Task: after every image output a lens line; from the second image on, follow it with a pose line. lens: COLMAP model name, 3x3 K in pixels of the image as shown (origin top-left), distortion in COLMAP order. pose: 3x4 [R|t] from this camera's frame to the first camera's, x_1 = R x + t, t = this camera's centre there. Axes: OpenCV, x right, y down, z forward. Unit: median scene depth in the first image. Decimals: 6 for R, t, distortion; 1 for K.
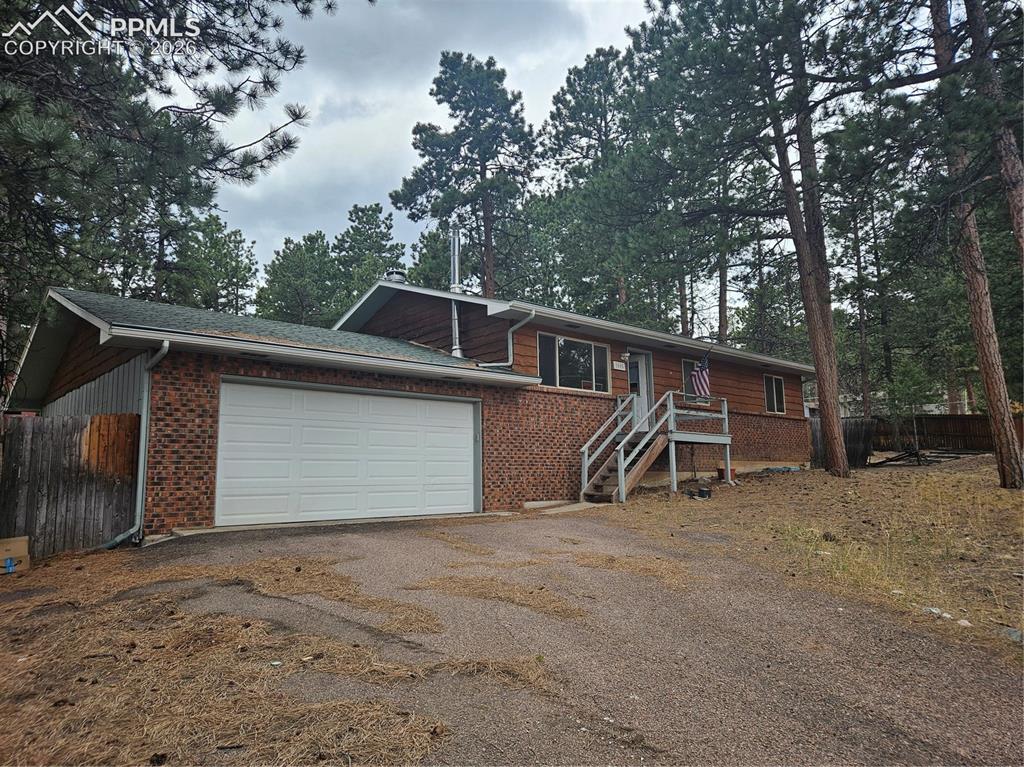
lens RADIAL K [[682.0, 0, 512.0], [0, 682.0, 383.5], [0, 0, 1]] dist [0.063824, -0.054447]
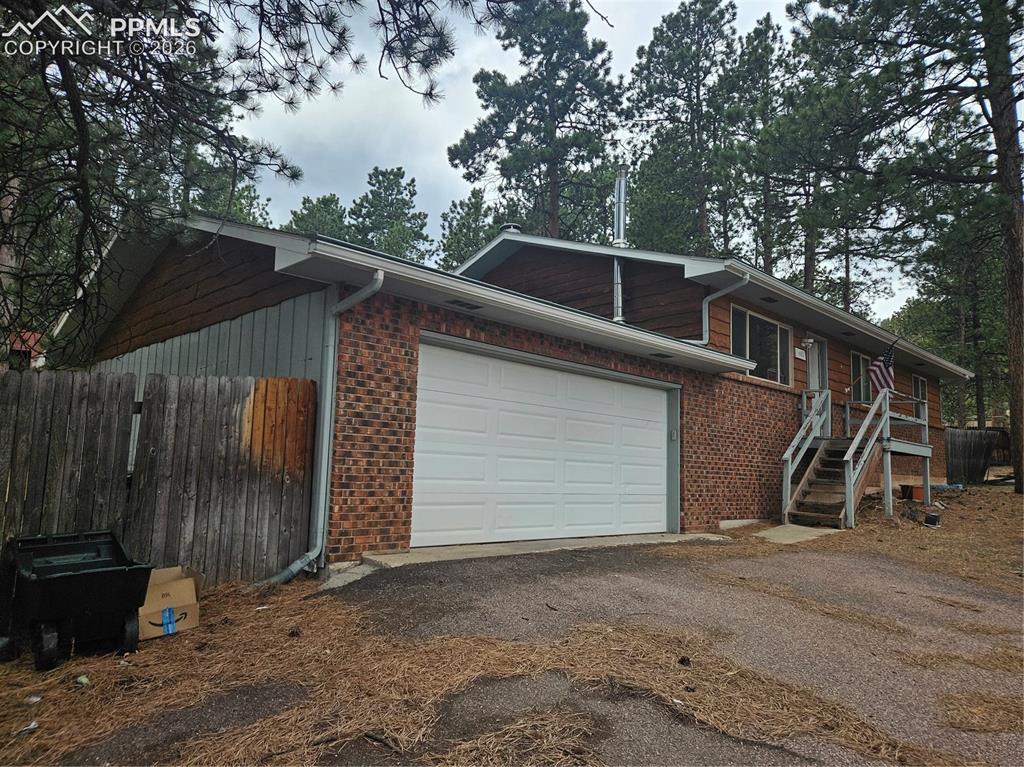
lens RADIAL K [[698.0, 0, 512.0], [0, 698.0, 383.5], [0, 0, 1]] dist [0.055309, -0.001752]
pose [[0.998038, 0.052383, 0.034292, -0.257538], [-0.052885, 0.998504, 0.013920, 0.019095], [-0.033512, -0.015706, 0.999315, 0.214042]]
